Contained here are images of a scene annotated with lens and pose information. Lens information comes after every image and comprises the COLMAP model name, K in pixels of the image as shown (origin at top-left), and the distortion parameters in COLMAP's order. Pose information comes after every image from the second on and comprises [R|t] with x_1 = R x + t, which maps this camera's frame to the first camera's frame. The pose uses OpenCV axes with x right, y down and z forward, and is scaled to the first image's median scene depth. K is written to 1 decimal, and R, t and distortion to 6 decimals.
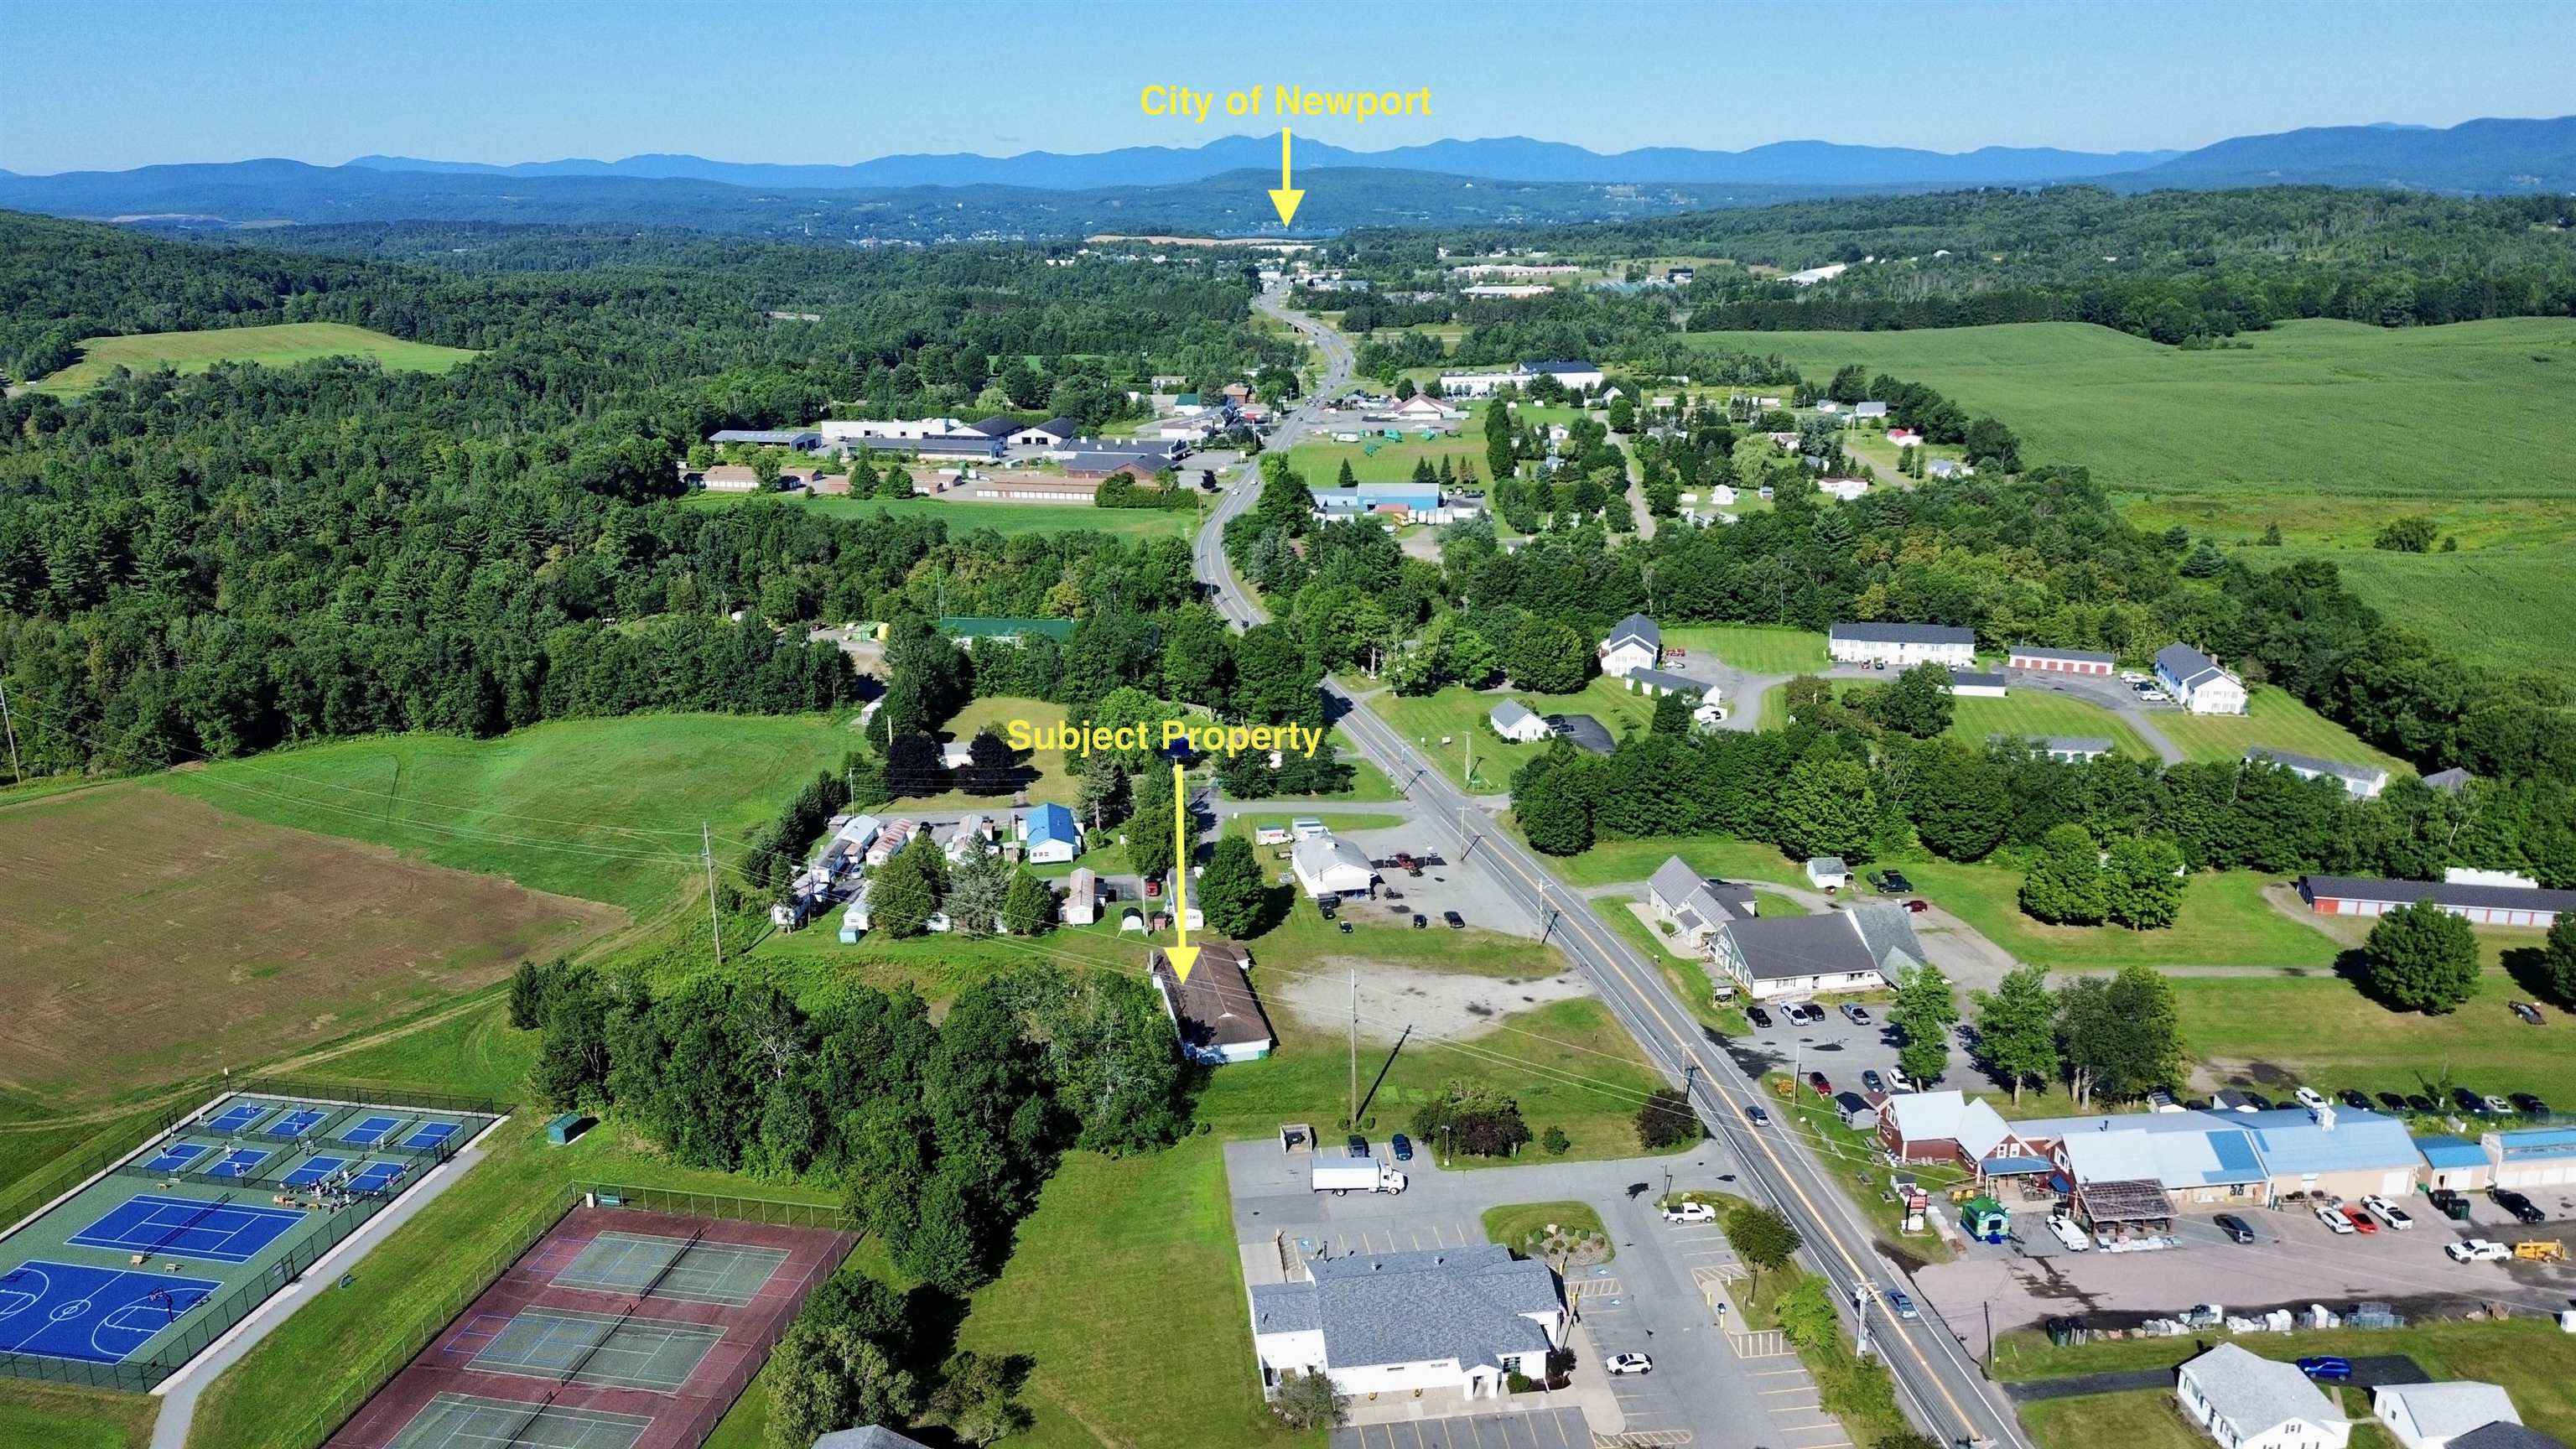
lens RADIAL K [[1801.4, 0, 1292.5], [0, 1801.4, 712.3], [0, 0, 1]] dist [0.076204, -0.072764]
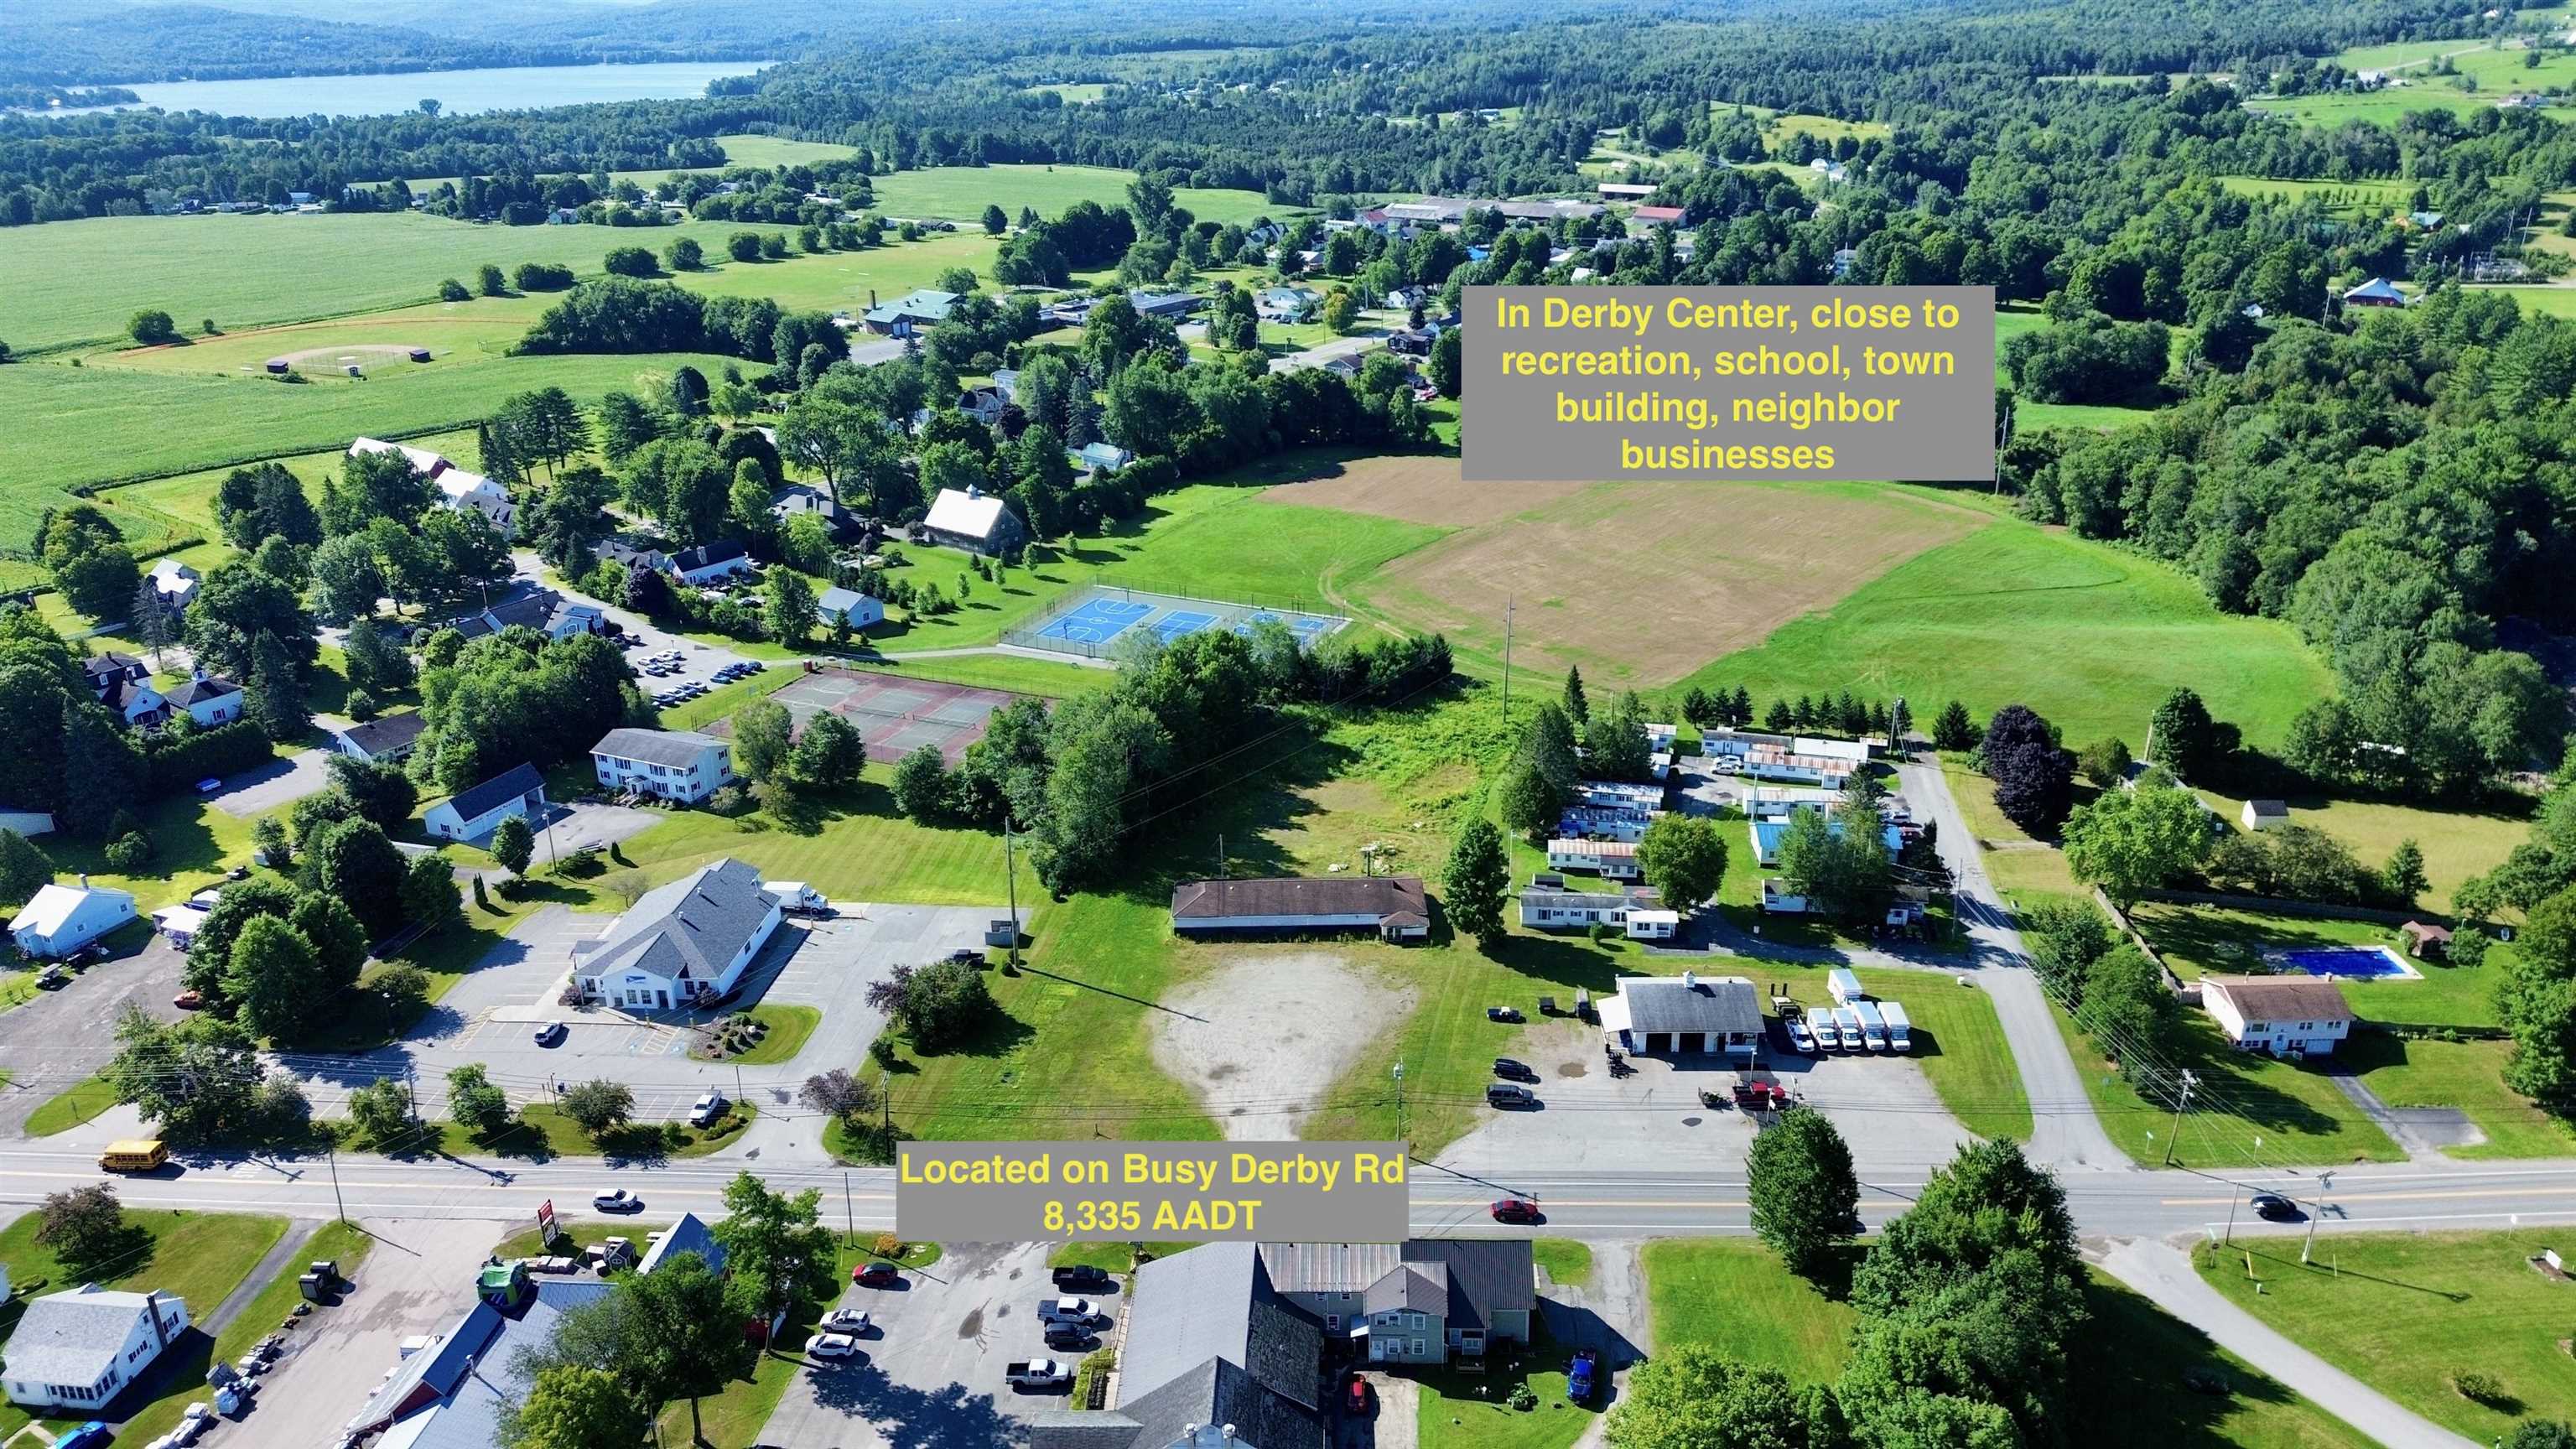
lens RADIAL K [[1801.4, 0, 1281.0], [0, 1801.4, 727.8], [0, 0, 1]] dist [0.076204, -0.072764]
pose [[-0.211438, 0.374533, -0.902784, 0.656255], [-0.258838, 0.869232, 0.421235, -0.267556], [0.942495, 0.322740, -0.086845, 0.896017]]
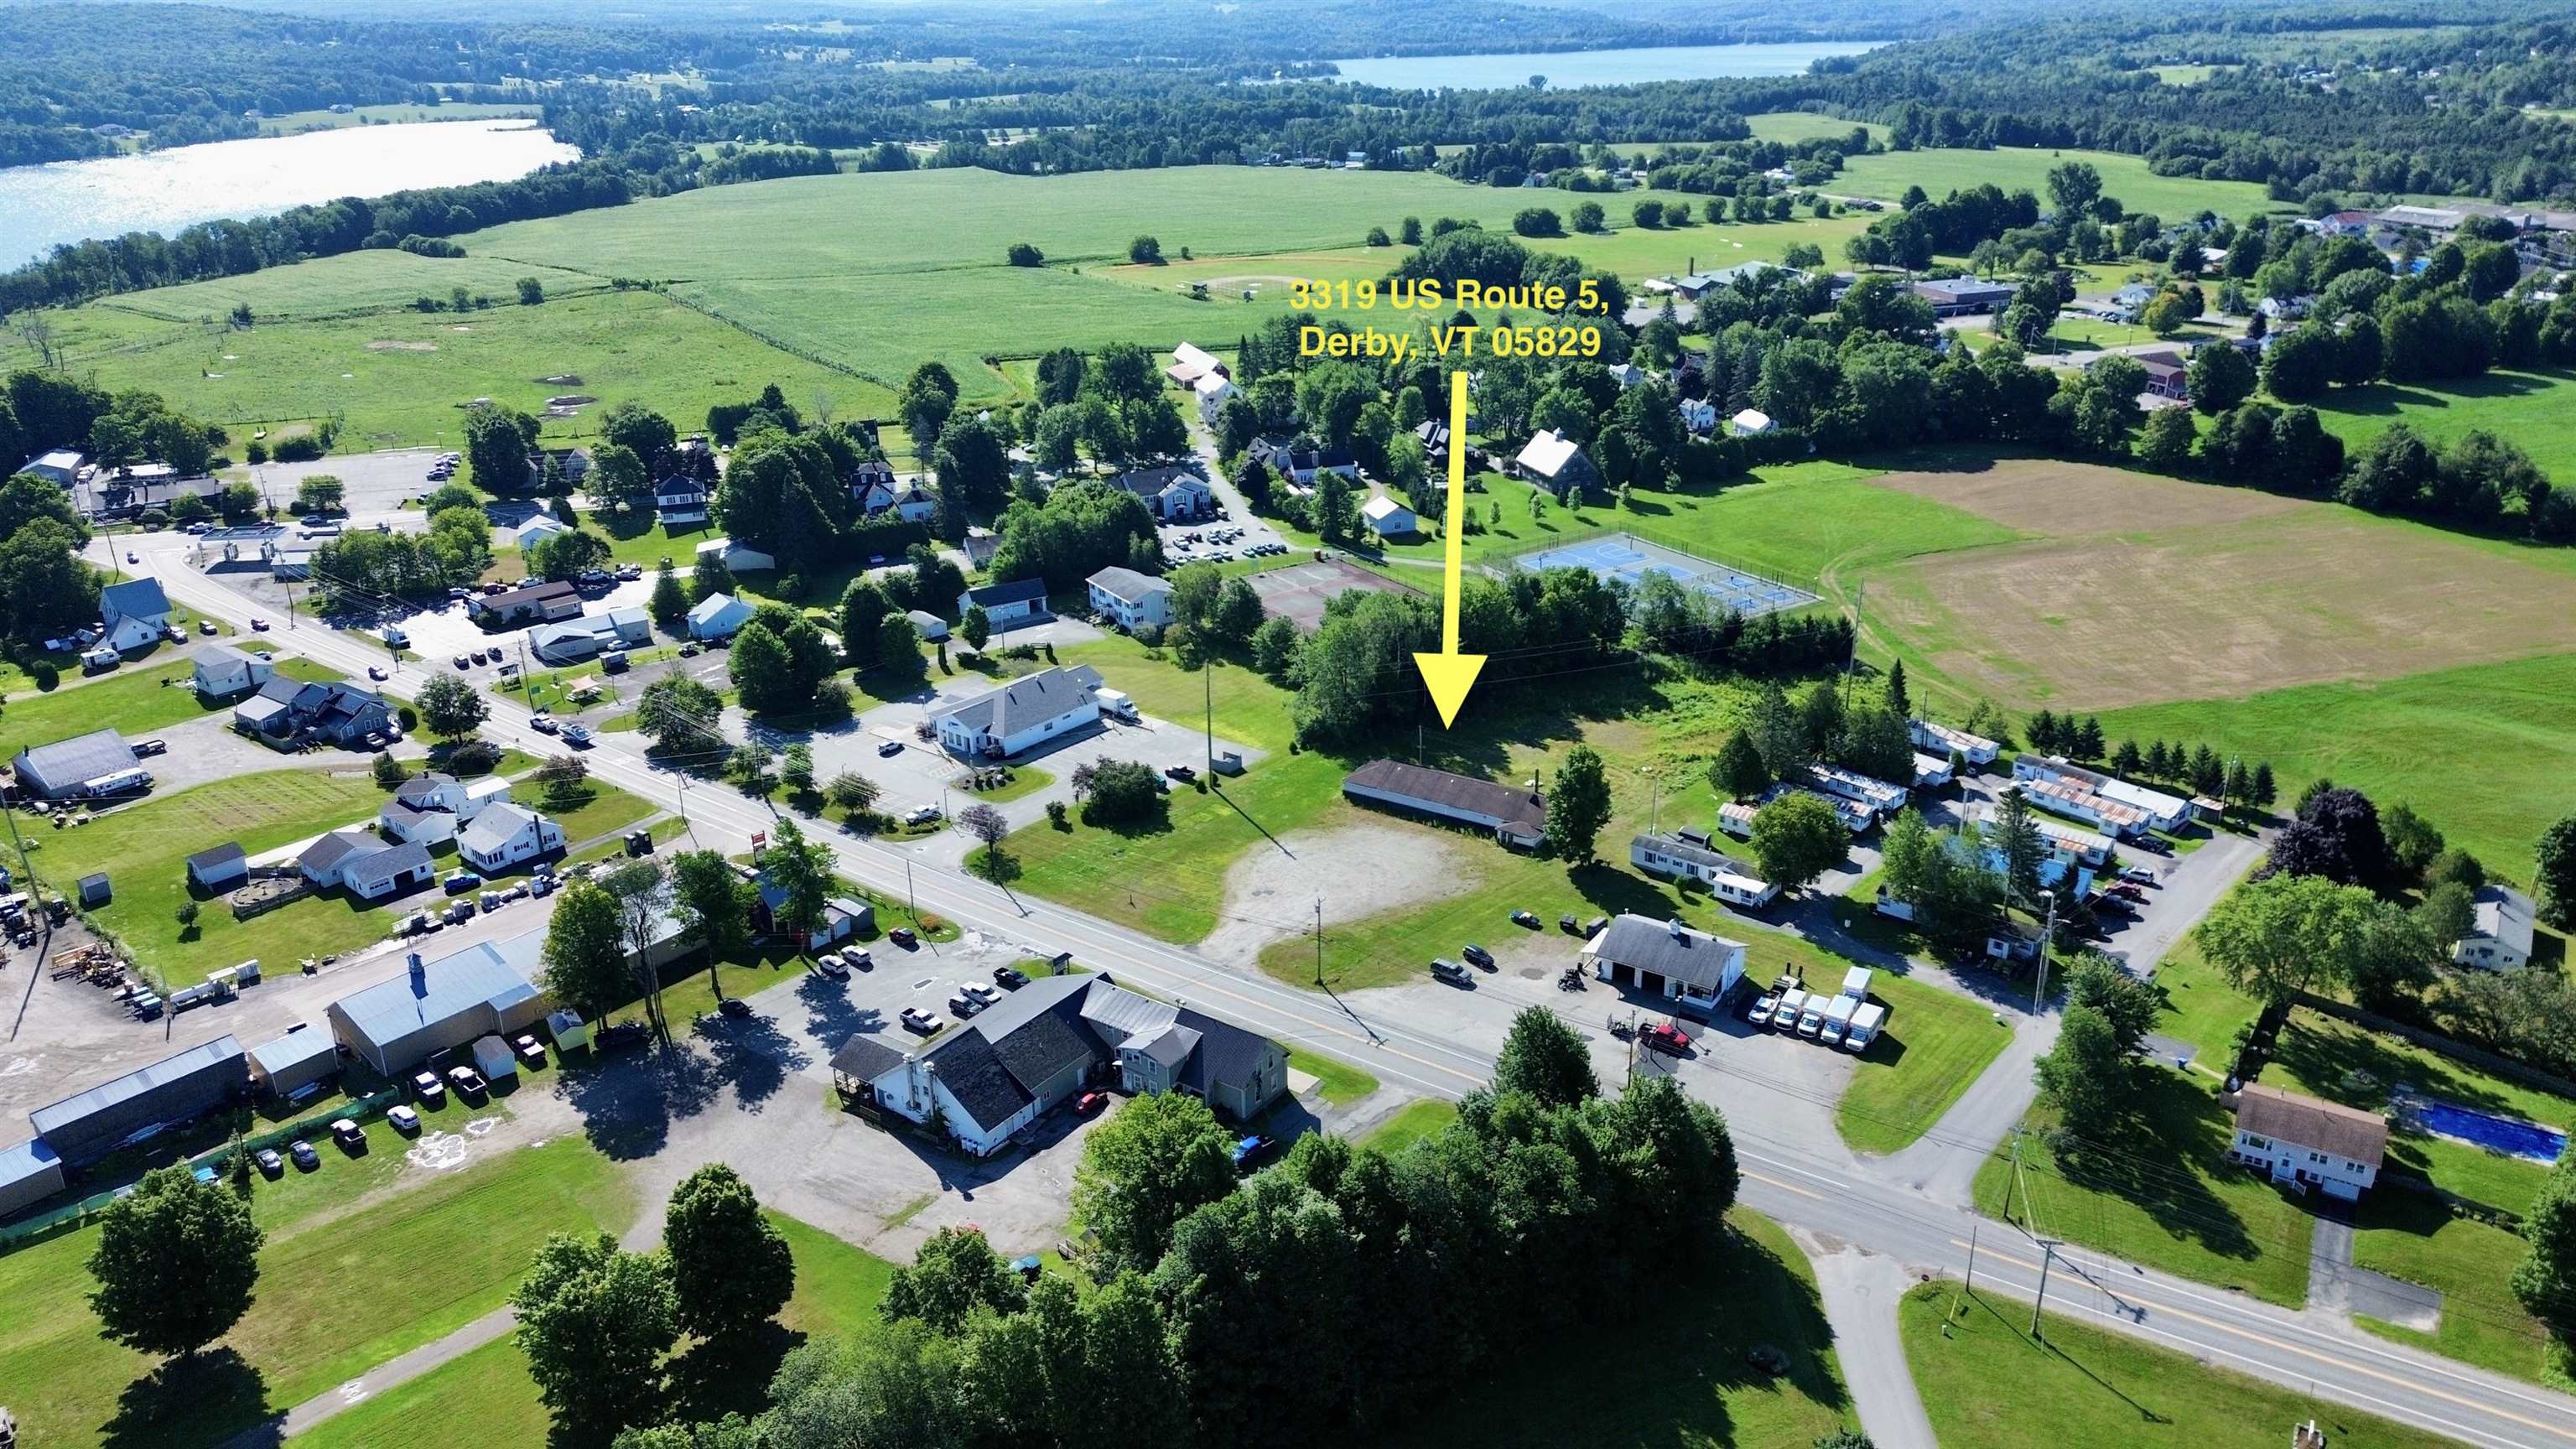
lens RADIAL K [[1801.4, 0, 1293.6], [0, 1801.4, 719.2], [0, 0, 1]] dist [0.076204, -0.072764]
pose [[-0.713037, 0.276851, -0.644151, 0.579423], [-0.176138, 0.818541, 0.546777, -0.367114], [0.678641, 0.503332, -0.534886, 1.260624]]
